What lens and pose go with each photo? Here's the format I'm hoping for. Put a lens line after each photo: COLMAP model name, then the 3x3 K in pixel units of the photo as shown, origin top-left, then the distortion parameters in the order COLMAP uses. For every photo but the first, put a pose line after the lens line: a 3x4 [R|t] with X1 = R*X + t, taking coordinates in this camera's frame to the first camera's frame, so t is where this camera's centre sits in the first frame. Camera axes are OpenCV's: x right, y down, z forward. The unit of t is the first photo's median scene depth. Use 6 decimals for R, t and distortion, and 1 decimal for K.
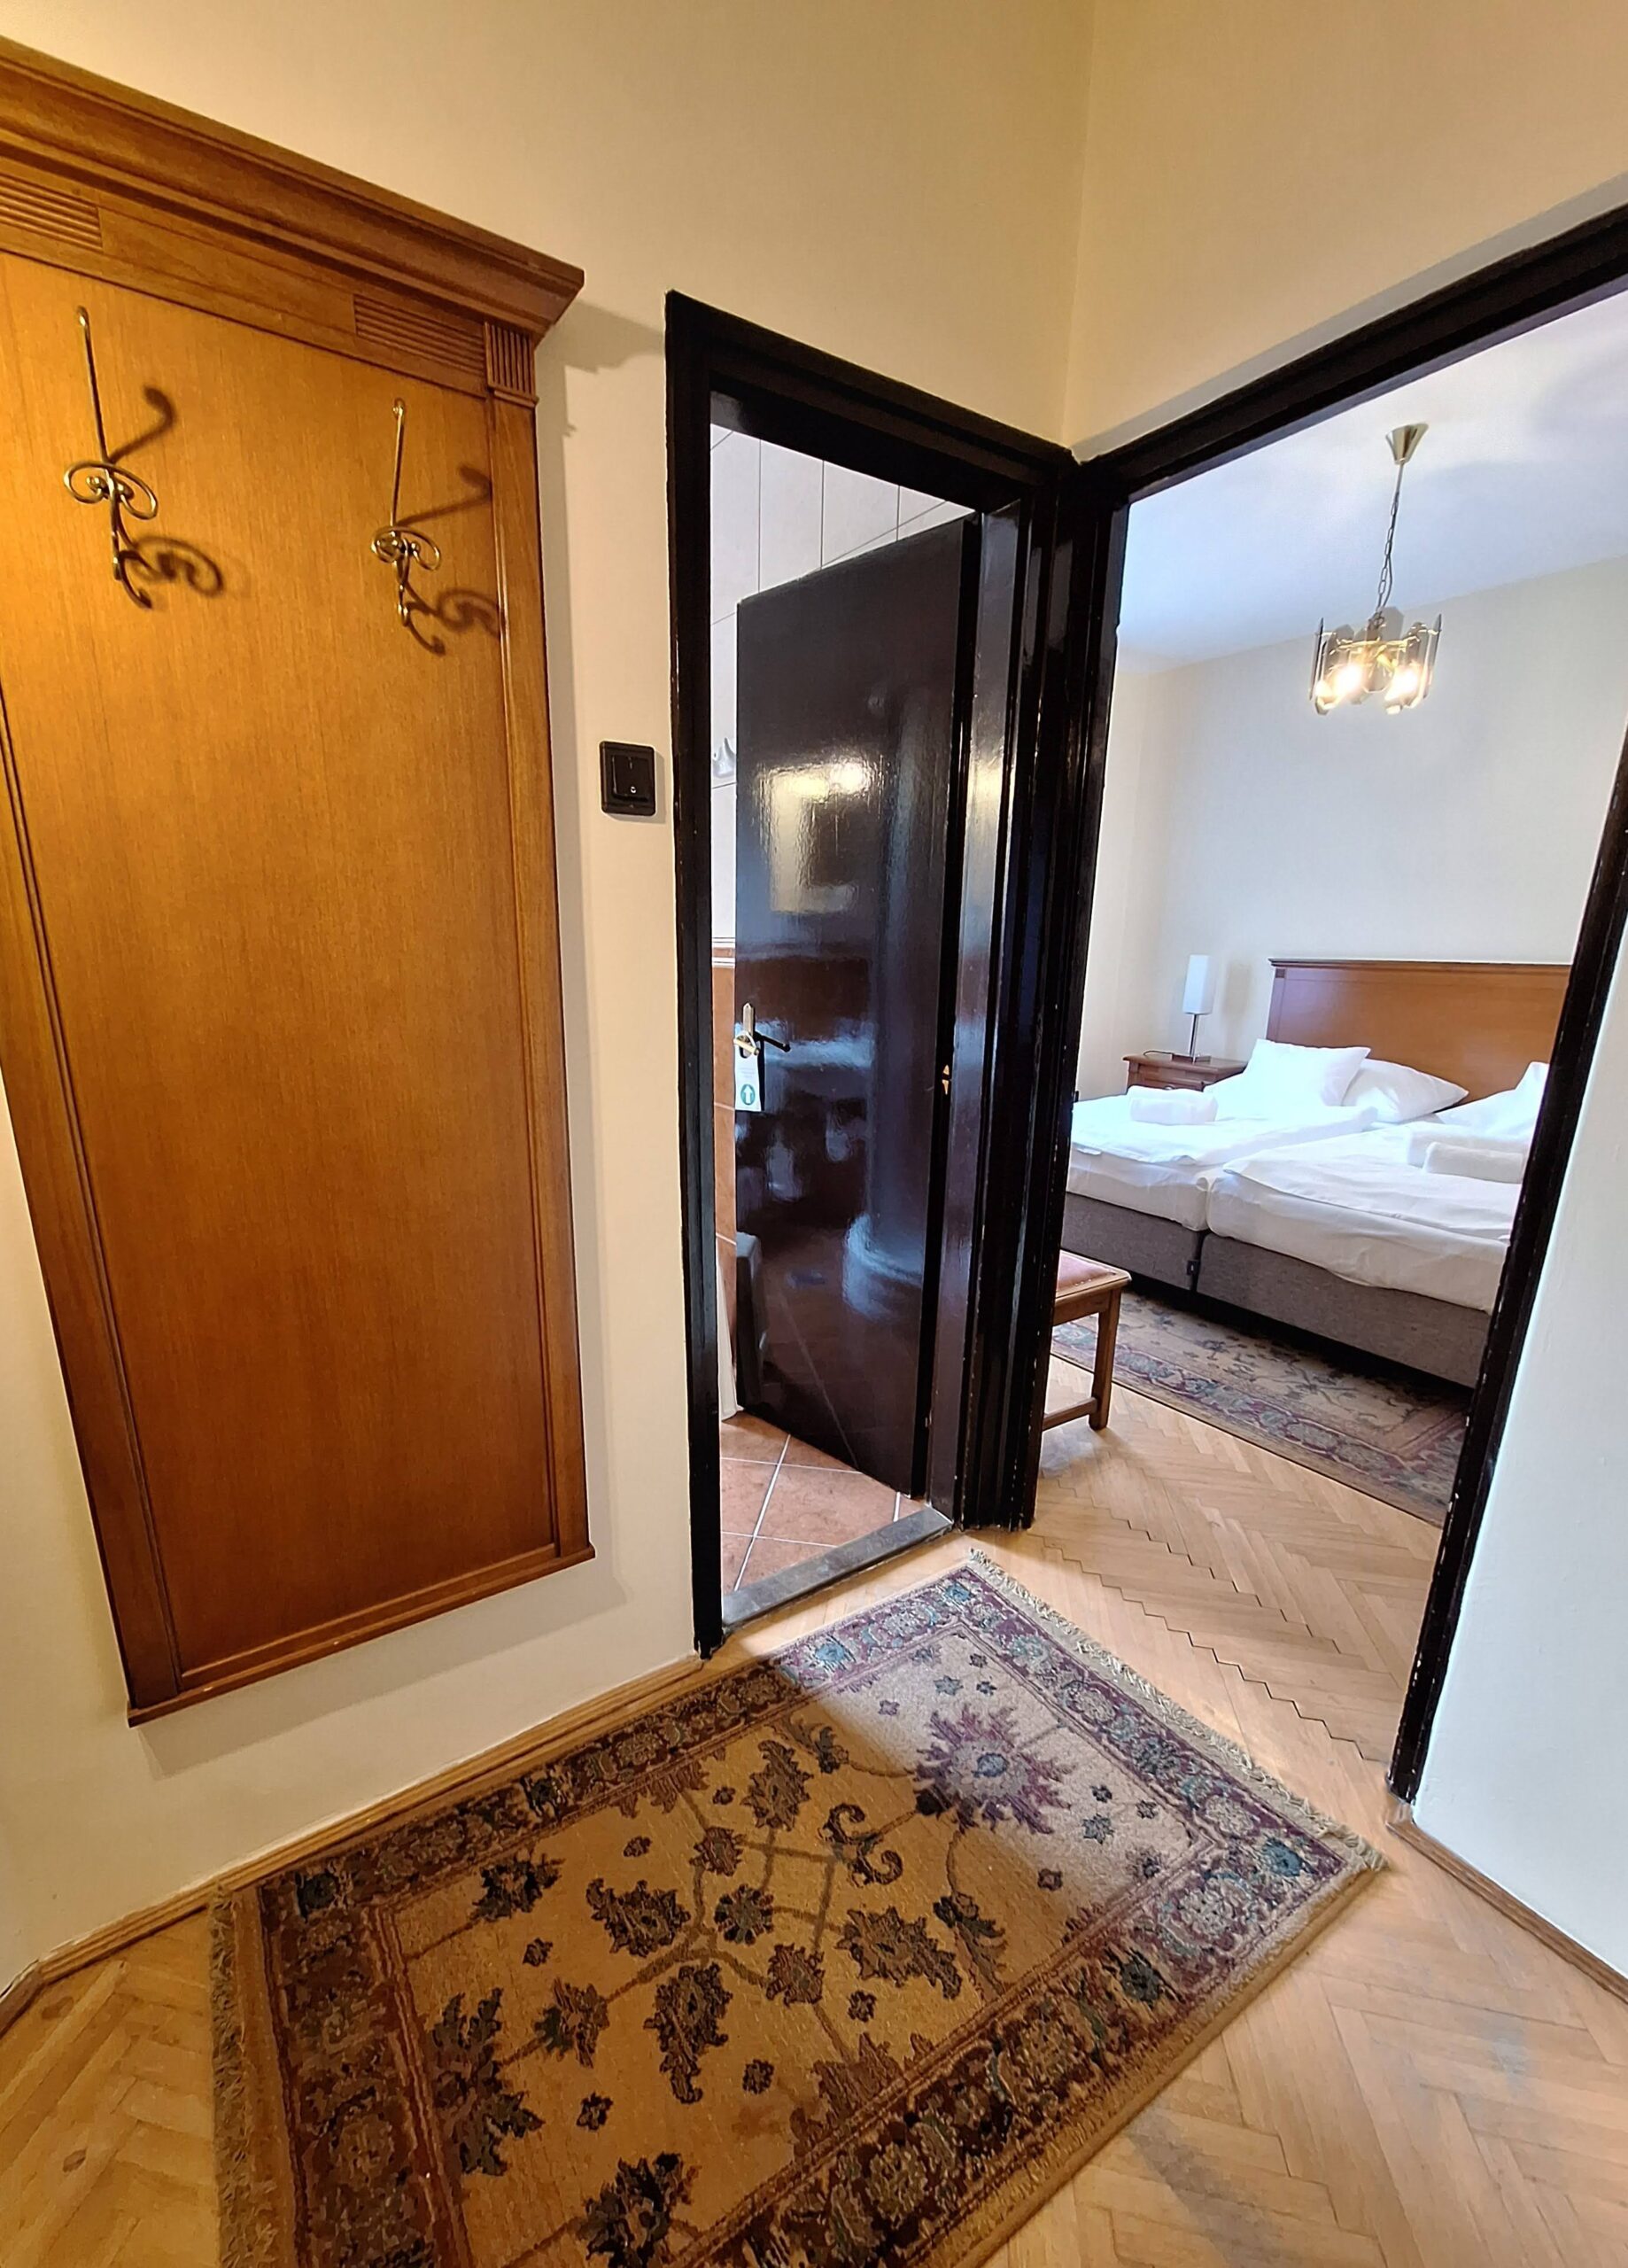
lens RADIAL K [[931.7, 0, 776.6], [0, 931.7, 1134.1], [0, 0, 1]] dist [-0.005383, 0.000931]
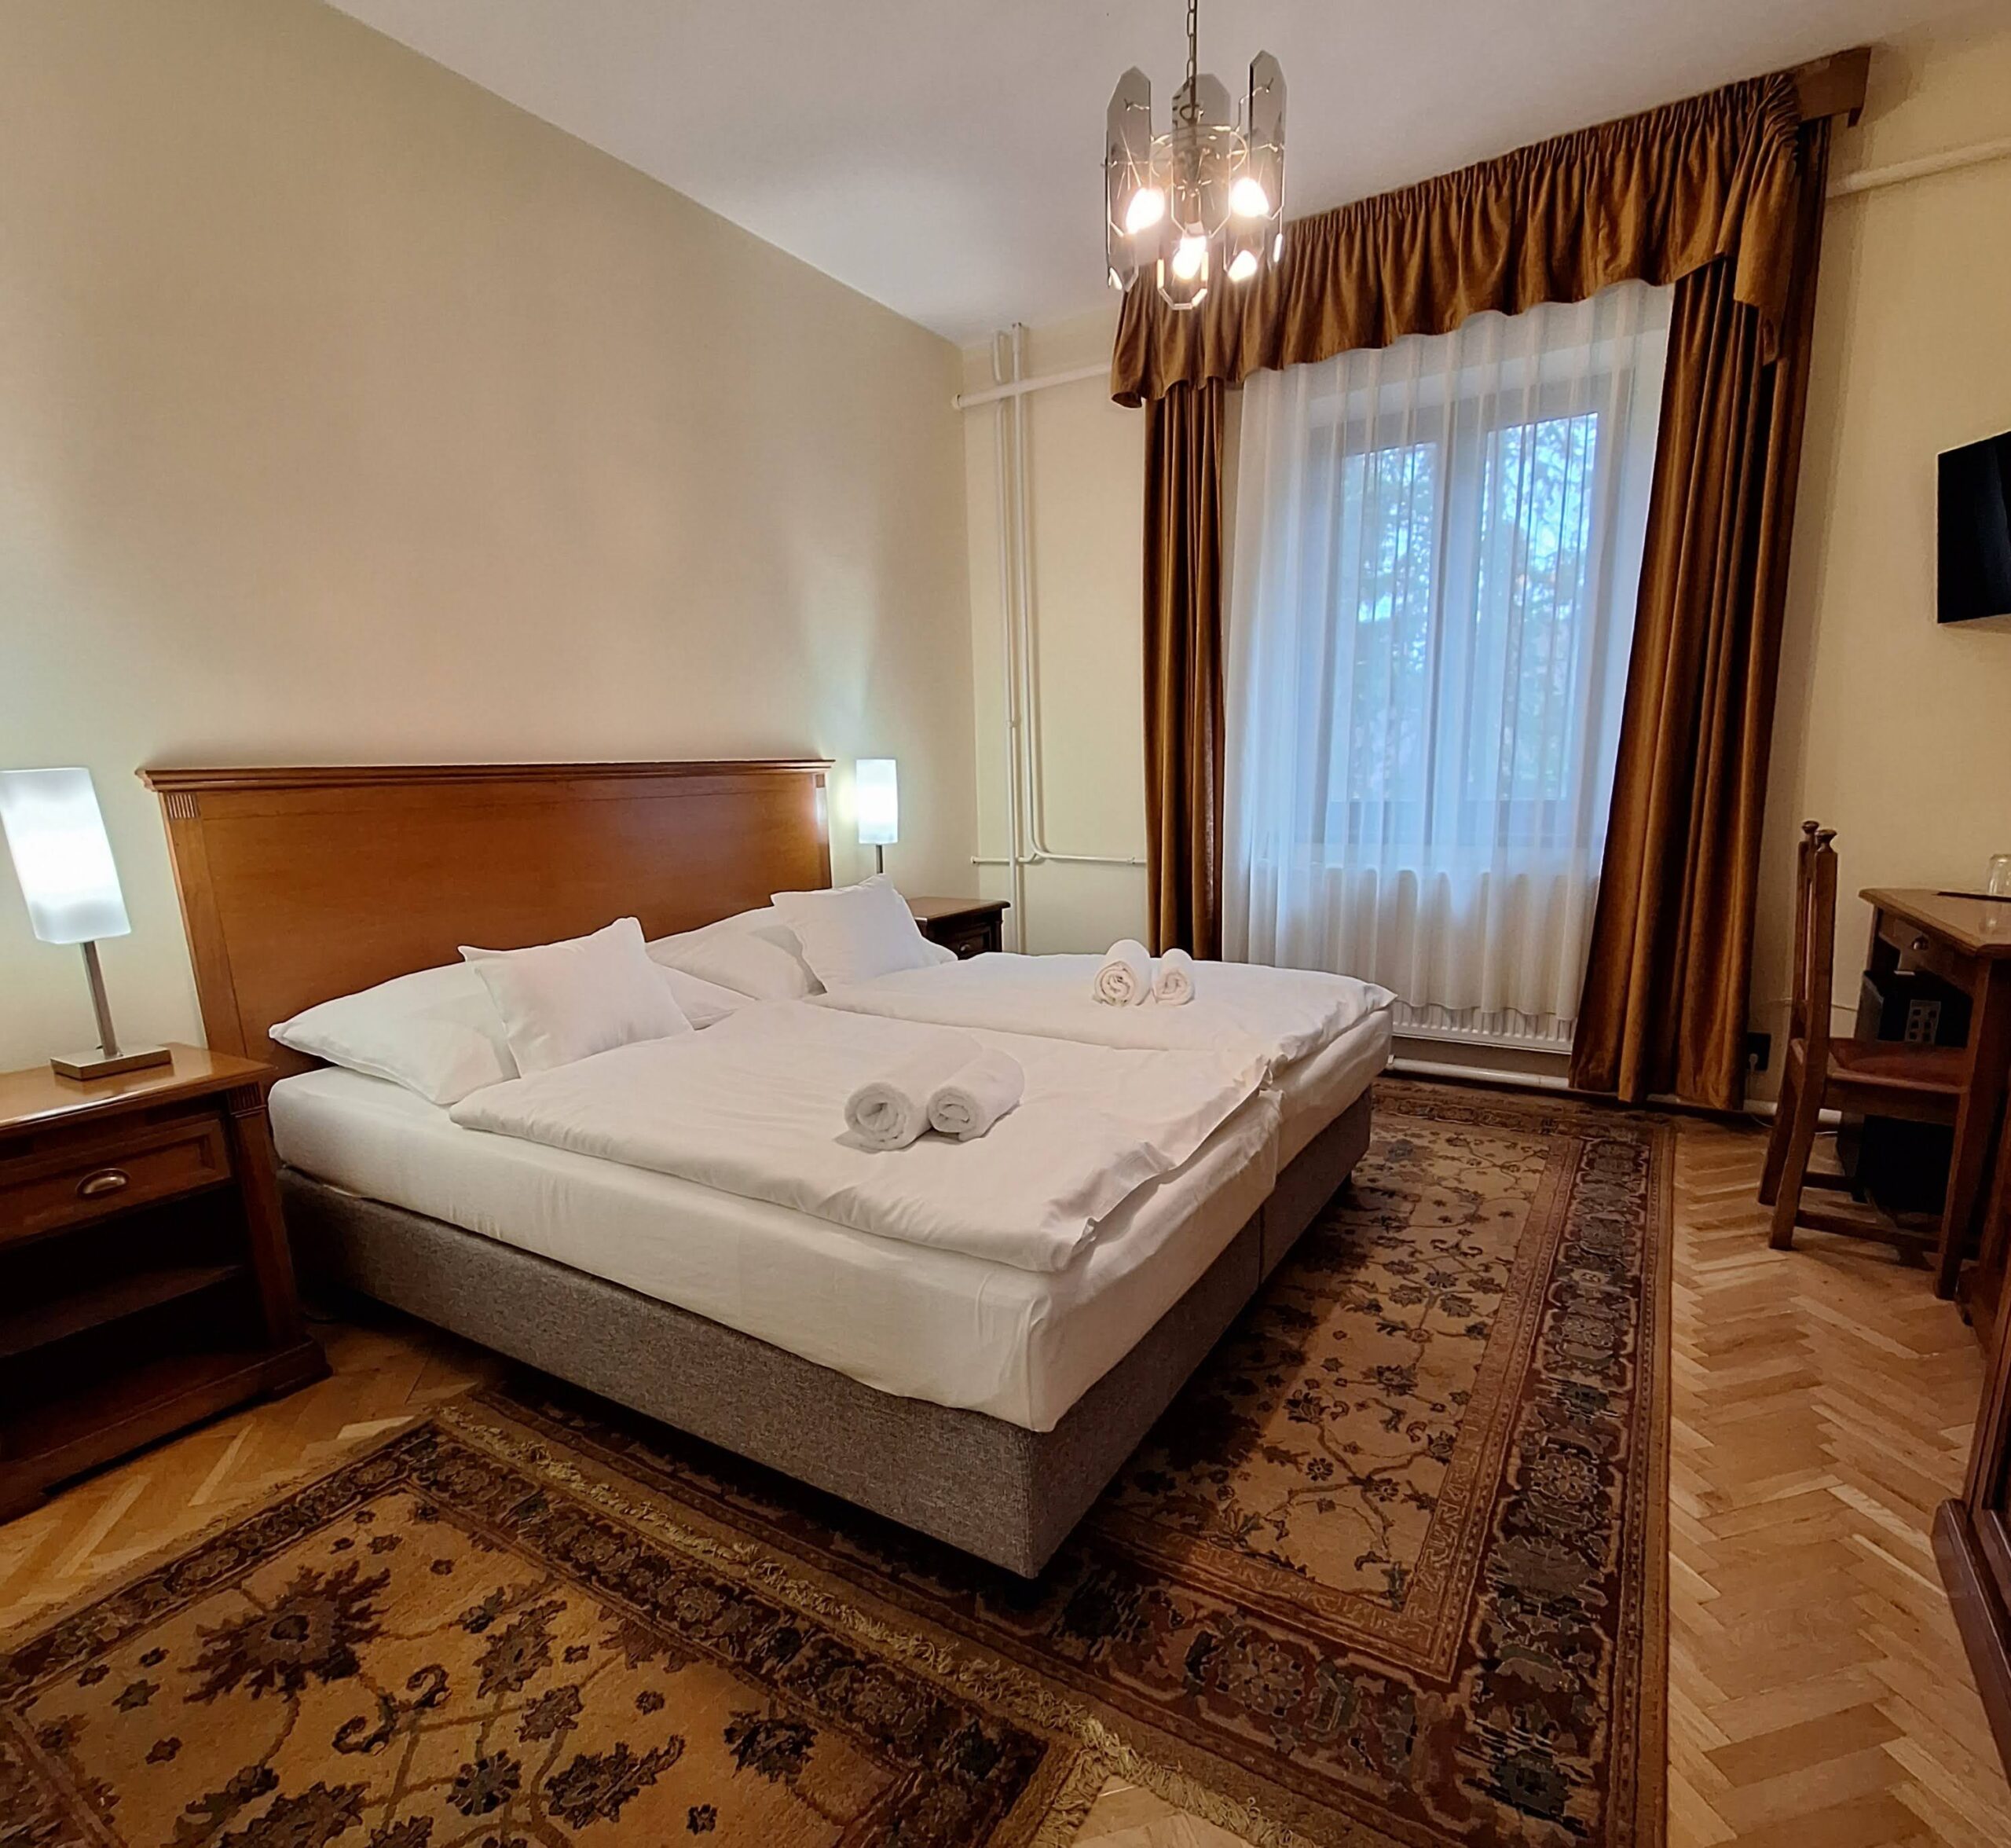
lens RADIAL K [[1072.5, 0, 1030.7], [0, 1072.5, 999.4], [0, 0, 1]] dist [0.001553, 0.003150]
pose [[-0.450615, -0.191484, 0.871941, -1.062881], [0.235015, 0.916826, 0.322796, -0.021957], [-0.861228, 0.350376, -0.368134, 0.736550]]
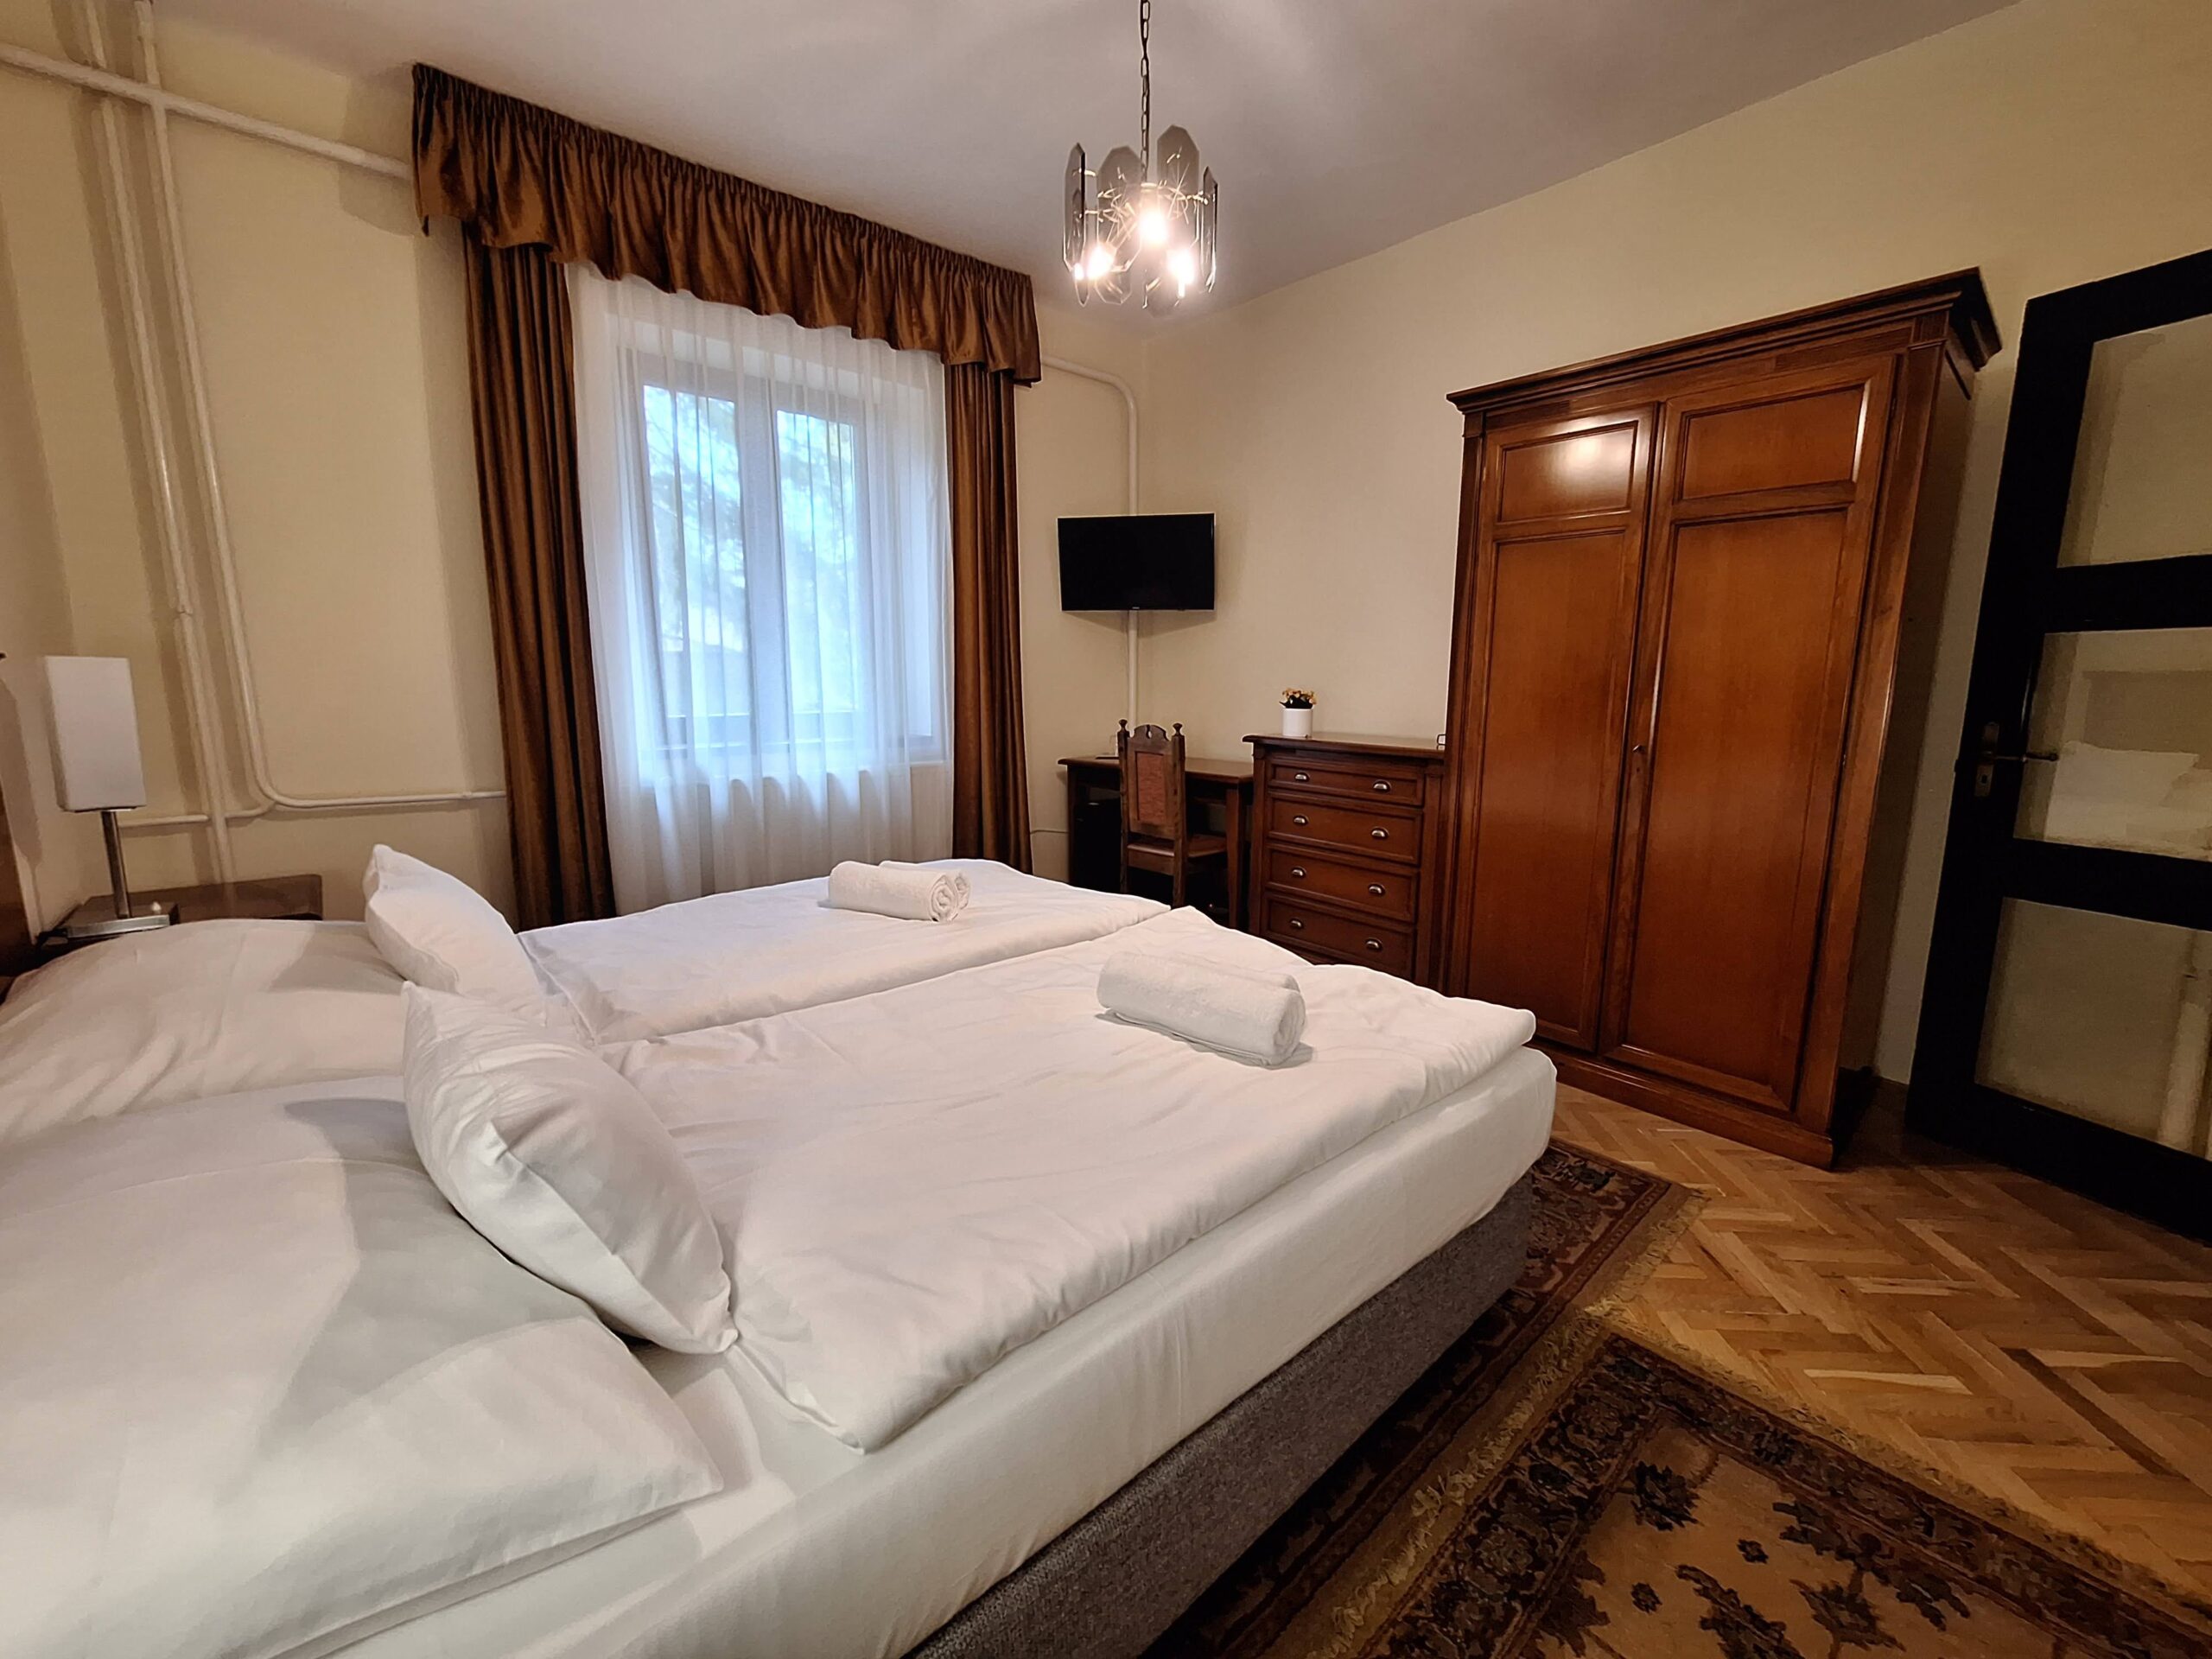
lens RADIAL K [[888.4, 0, 1065.7], [0, 888.4, 819.2], [0, 0, 1]] dist [-0.002688, 0.001061]
pose [[-0.986829, 0.004105, -0.161716, 0.777892], [-0.061399, 0.915369, 0.397907, -0.190825], [0.149663, 0.402596, -0.903060, 1.373625]]
